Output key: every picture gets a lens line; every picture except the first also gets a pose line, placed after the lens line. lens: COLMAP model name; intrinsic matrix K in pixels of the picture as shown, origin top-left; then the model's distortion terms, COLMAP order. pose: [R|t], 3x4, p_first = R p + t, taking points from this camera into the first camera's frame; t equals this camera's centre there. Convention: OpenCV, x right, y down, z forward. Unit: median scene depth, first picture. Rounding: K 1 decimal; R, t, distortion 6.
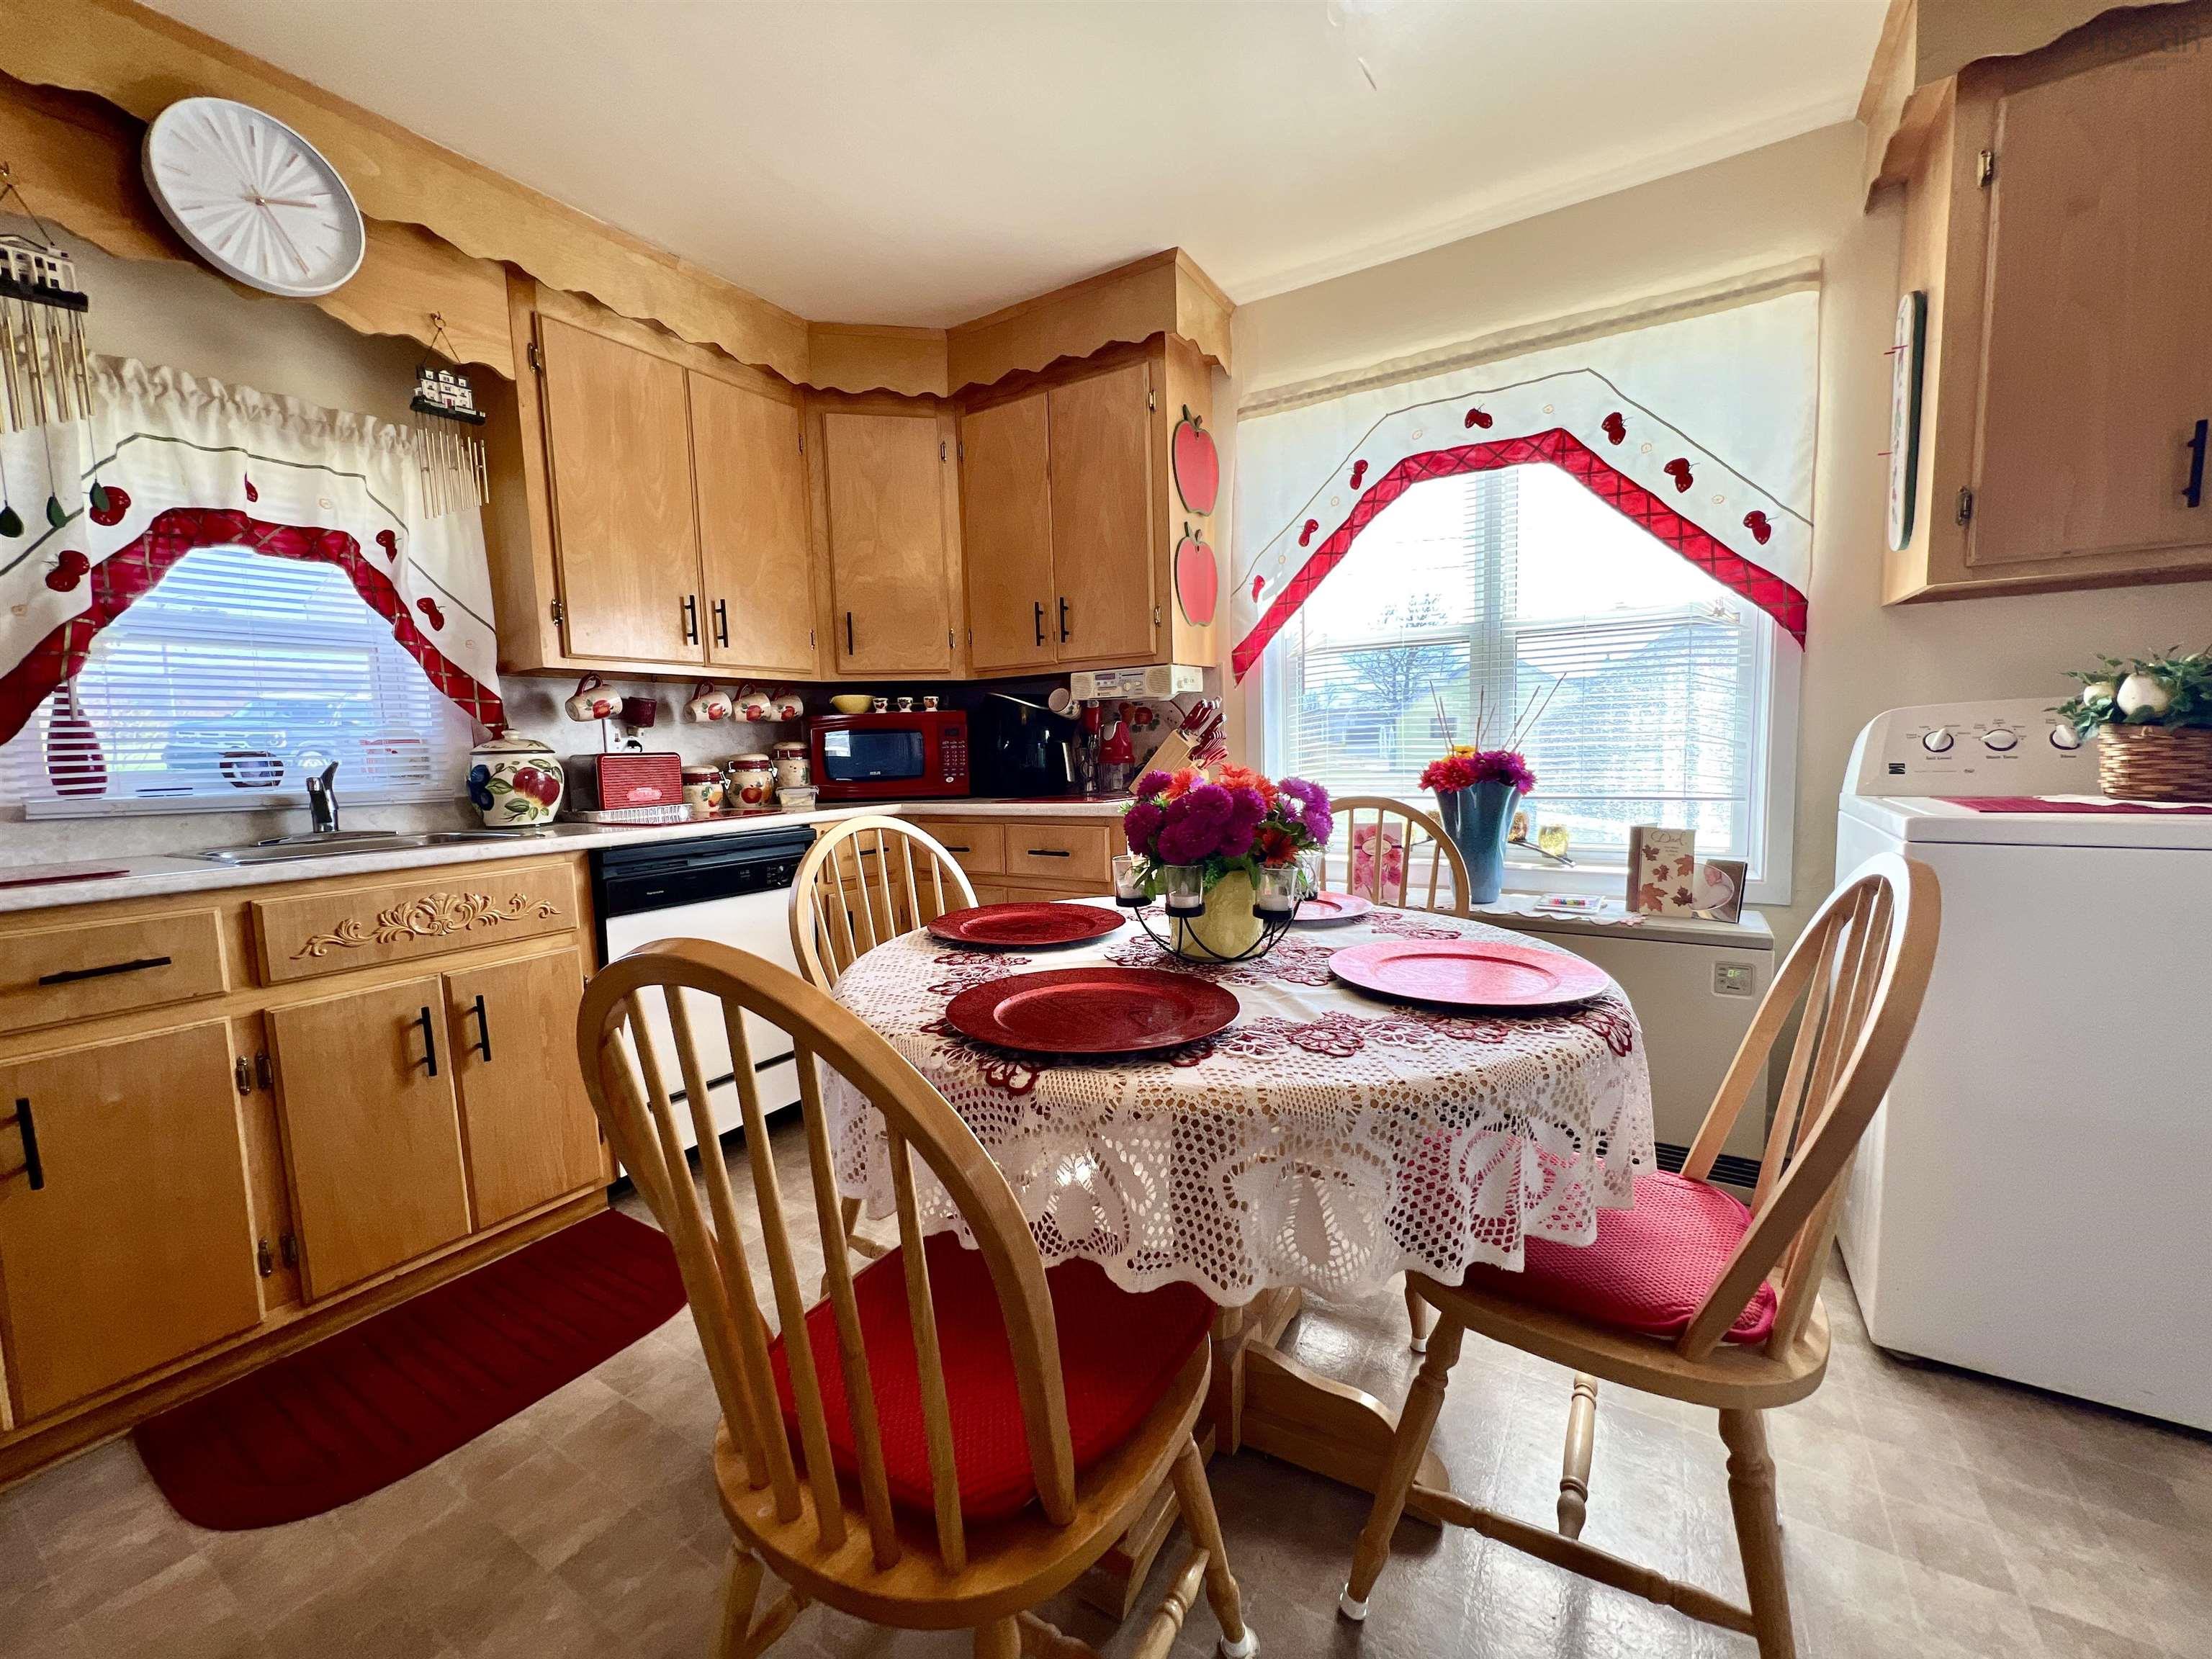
lens RADIAL K [[890.1, 0, 1103.2], [0, 890.1, 831.9], [0, 0, 1]] dist [-0.002814, 0.001036]
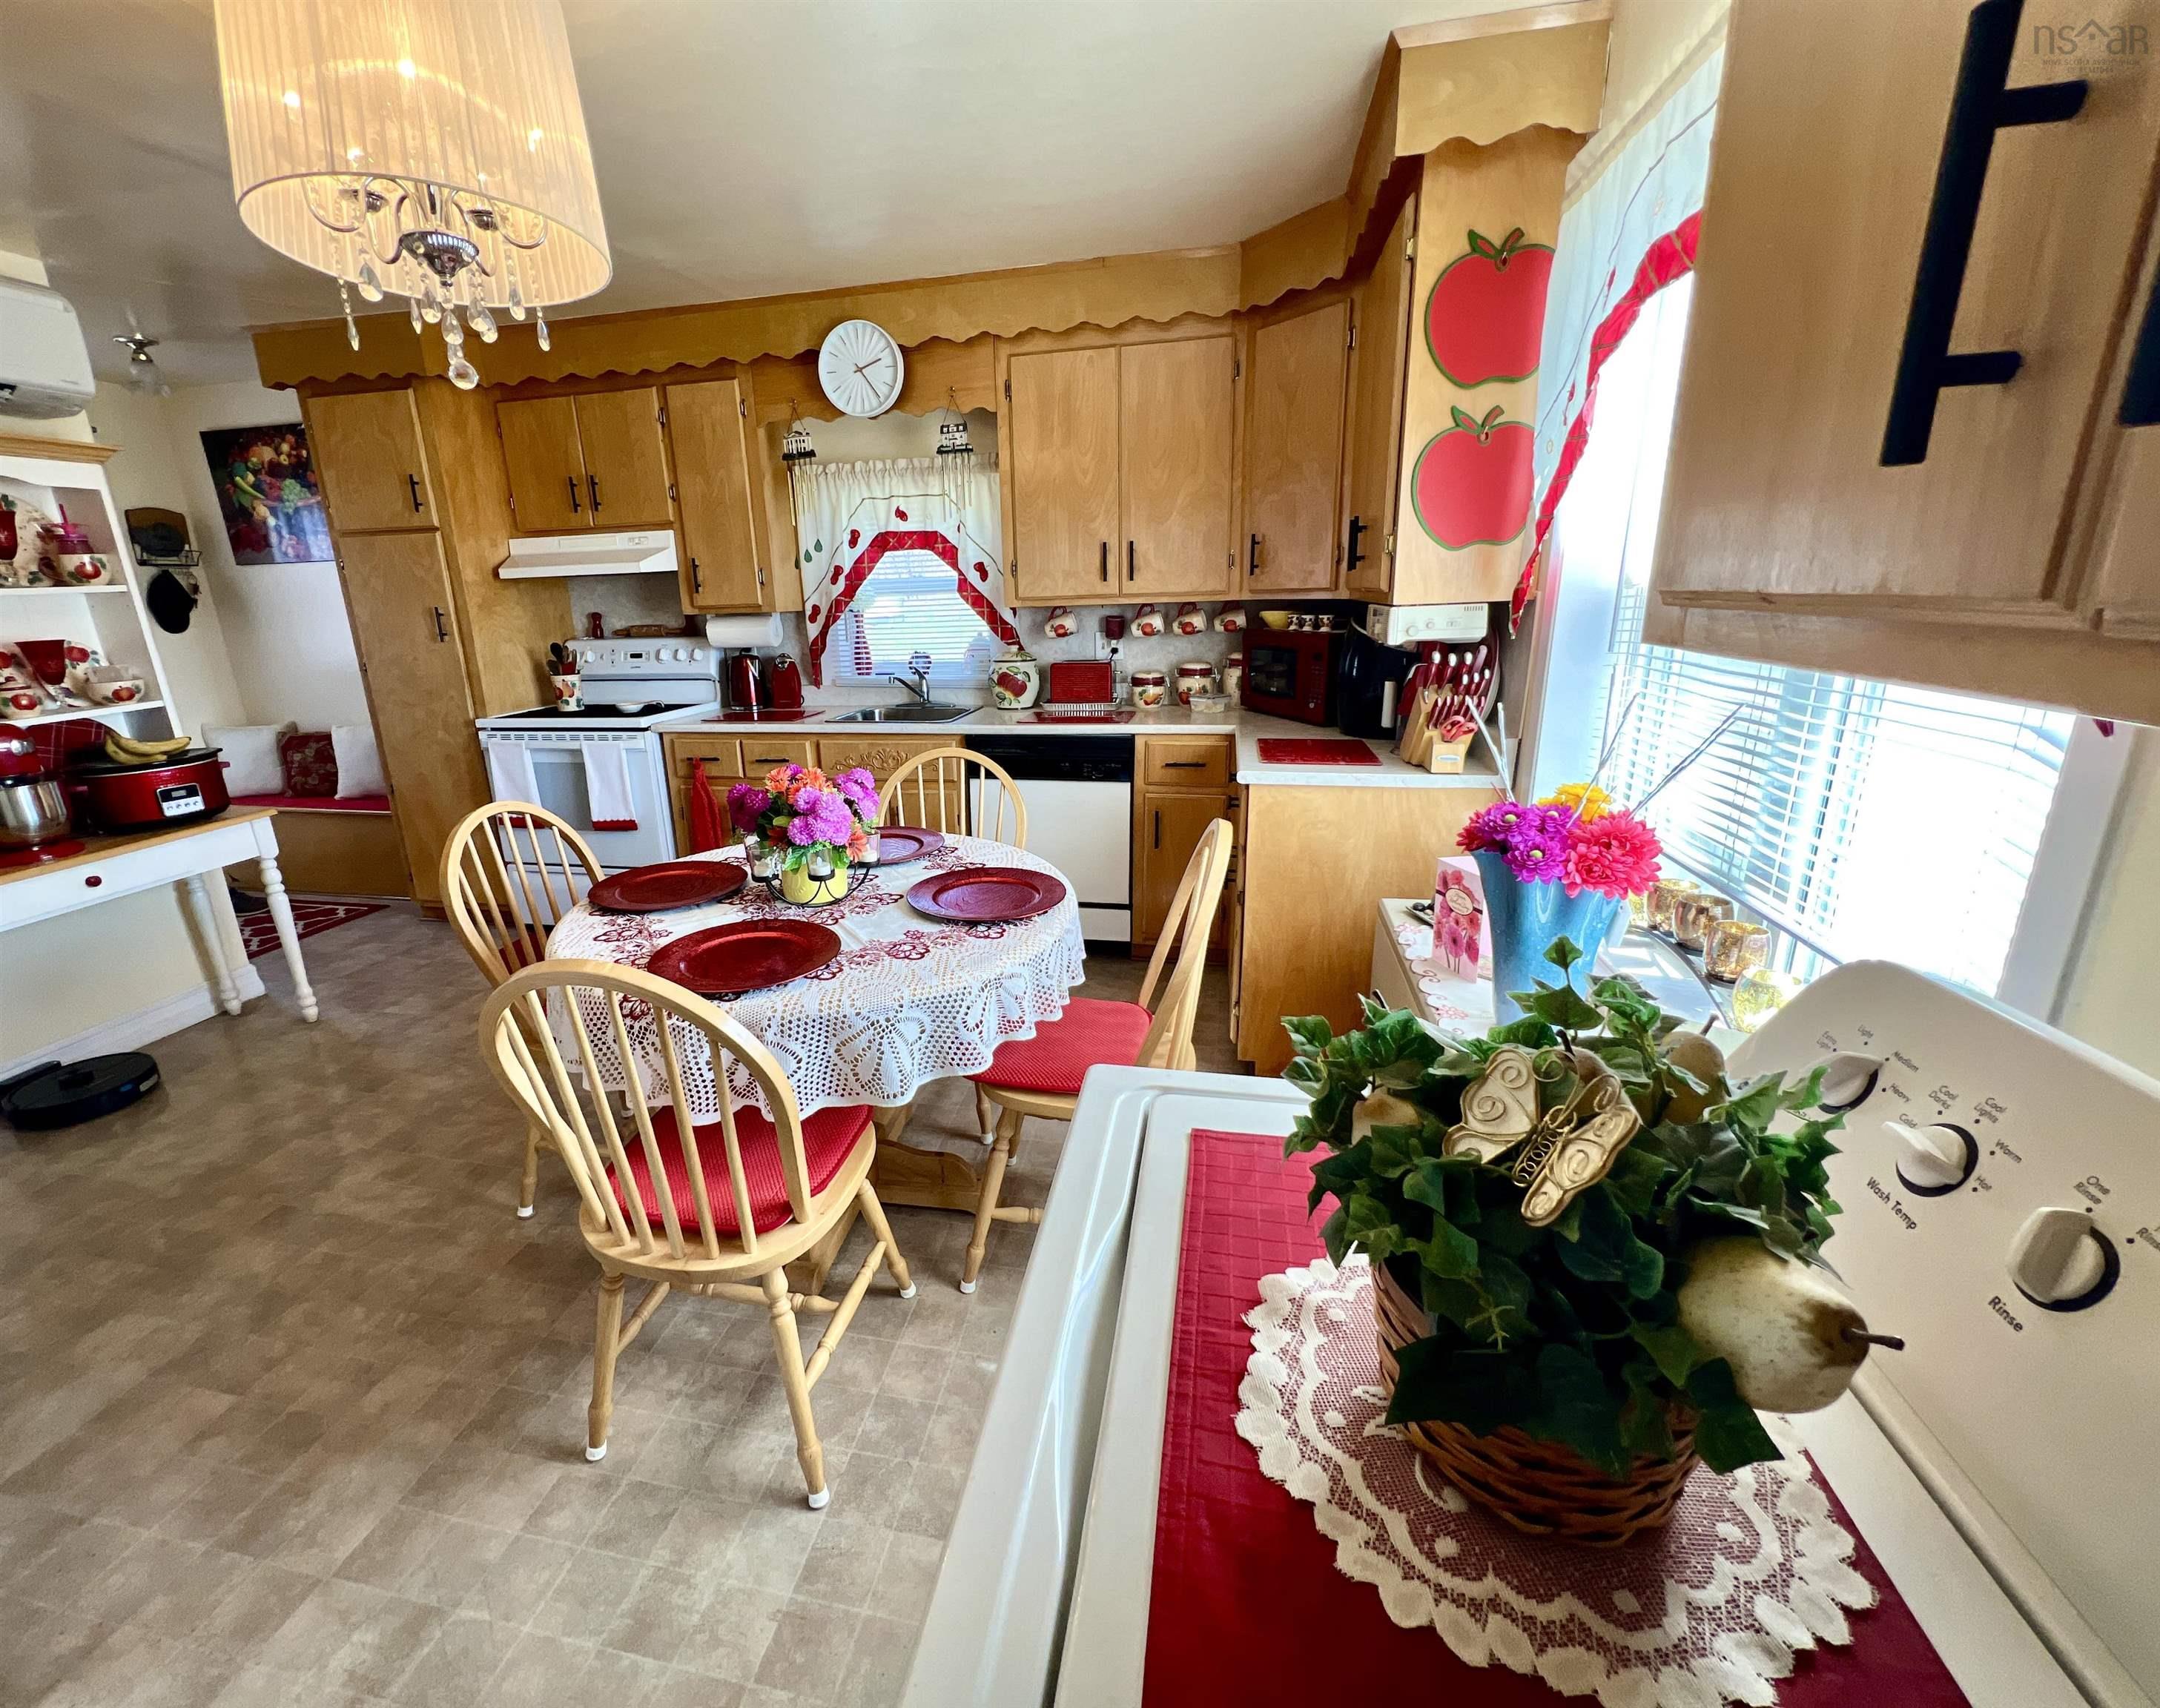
lens RADIAL K [[916.0, 0, 1020.6], [0, 916.0, 854.2], [0, 0, 1]] dist [0.001190, -0.000146]
pose [[0.336079, 0.282011, -0.898622, 0.975579], [-0.067488, 0.958877, 0.275680, -0.227602], [0.939413, -0.032004, 0.341291, 0.500221]]
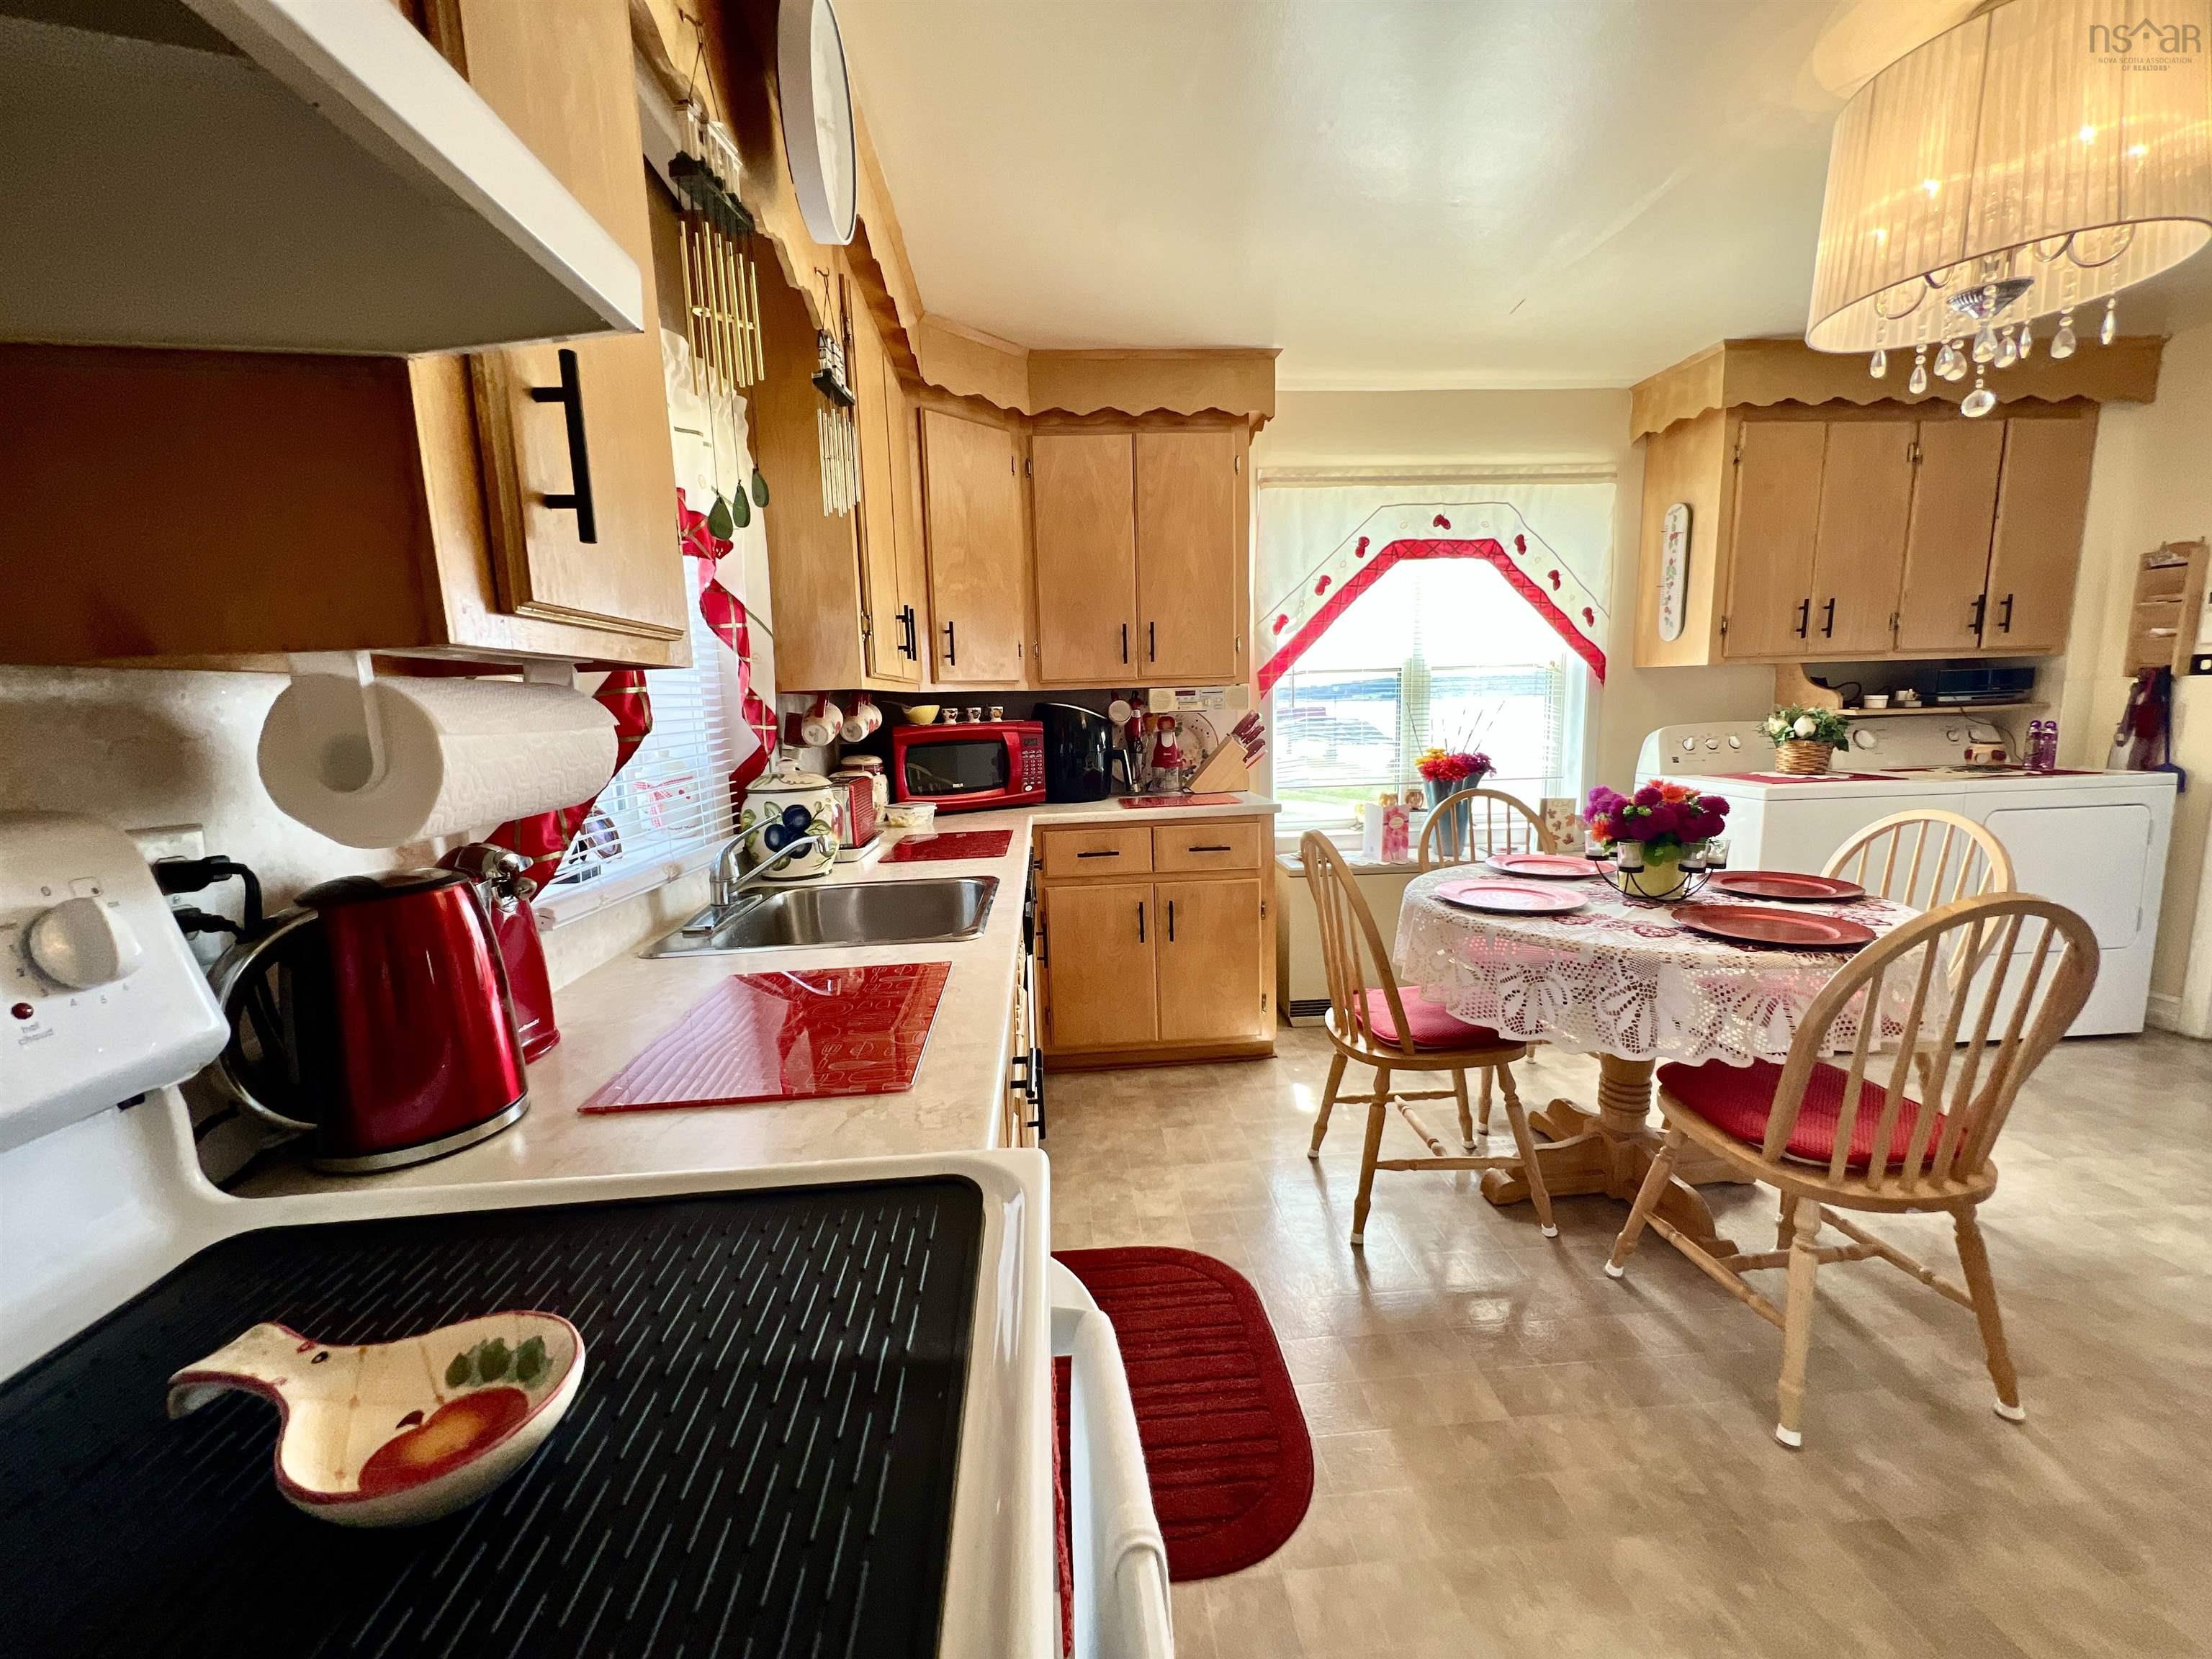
lens RADIAL K [[890.1, 0, 1105.0], [0, 890.1, 834.7], [0, 0, 1]] dist [-0.002814, 0.001036]
pose [[0.810053, -0.083490, 0.580382, -1.014973], [0.063937, 0.996486, 0.054110, -0.080130], [-0.582860, -0.006724, 0.812545, 0.159132]]
